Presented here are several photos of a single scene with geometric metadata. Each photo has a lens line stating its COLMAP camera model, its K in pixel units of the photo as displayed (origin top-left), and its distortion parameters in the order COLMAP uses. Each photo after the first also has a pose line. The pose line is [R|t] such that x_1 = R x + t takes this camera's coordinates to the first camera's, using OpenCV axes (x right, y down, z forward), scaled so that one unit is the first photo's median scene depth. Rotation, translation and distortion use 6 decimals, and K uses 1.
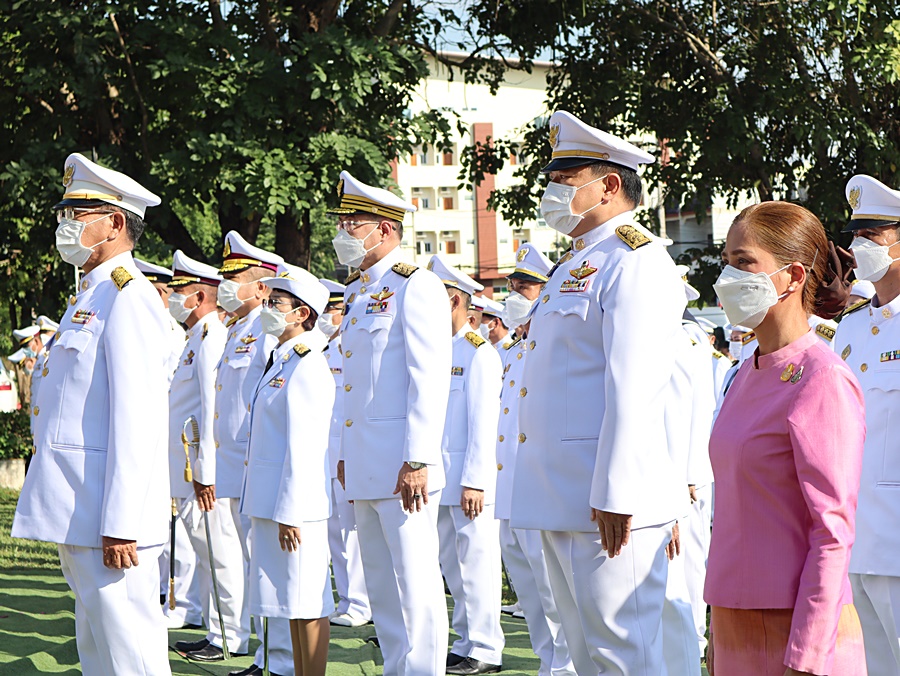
lens RADIAL K [[1821.0, 0, 450.0], [0, 1821.0, 338.0], [0, 0, 1]] dist [-0.250597, 0.312648]
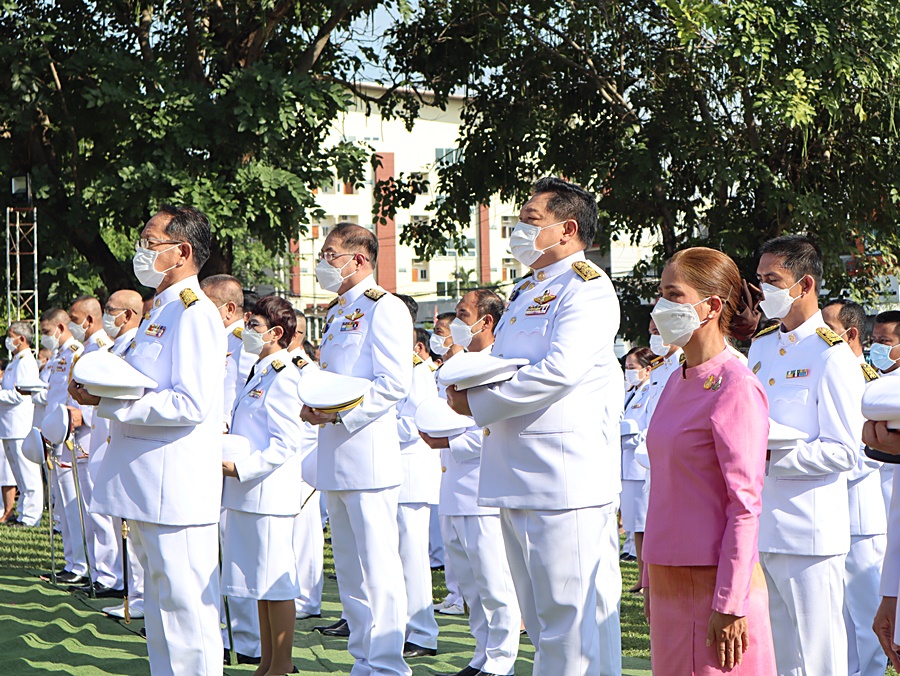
lens RADIAL K [[1821.0, 0, 450.0], [0, 1821.0, 338.0], [0, 0, 1]] dist [-0.250597, 0.312648]
pose [[0.998148, 0.019158, 0.057731, -0.012442], [-0.018218, 0.999694, -0.016761, 0.002351], [-0.058034, 0.015678, 0.998191, -0.046532]]
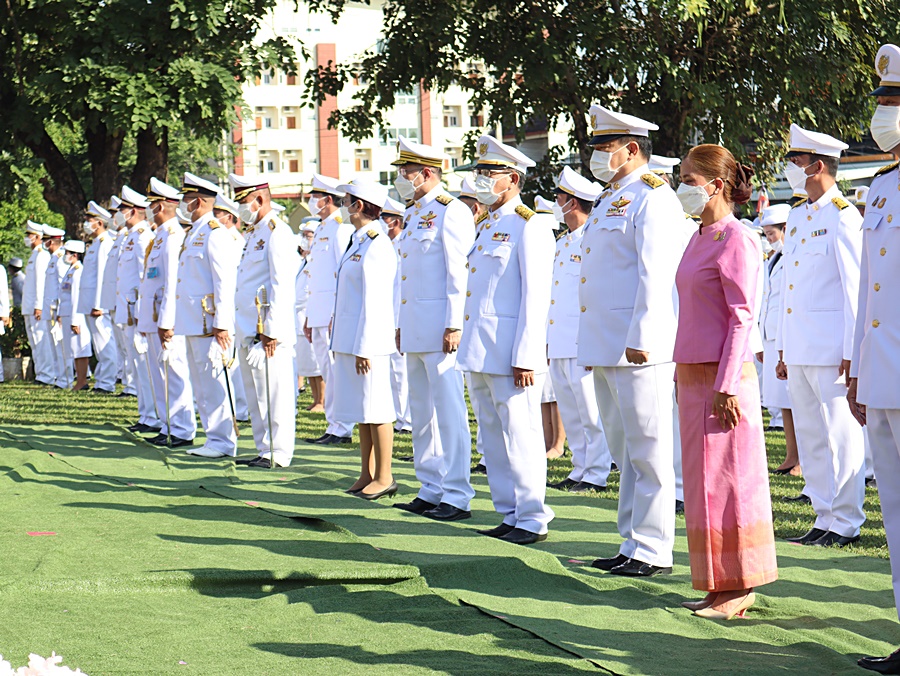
lens RADIAL K [[1824.8, 0, 450.0], [0, 1824.8, 338.0], [0, 0, 1]] dist [-0.300396, -0.041969]
pose [[0.996198, 0.004311, 0.087008, -0.000987], [-0.008113, 0.999025, 0.043386, 0.008820], [-0.086736, -0.043927, 0.995262, -0.119278]]
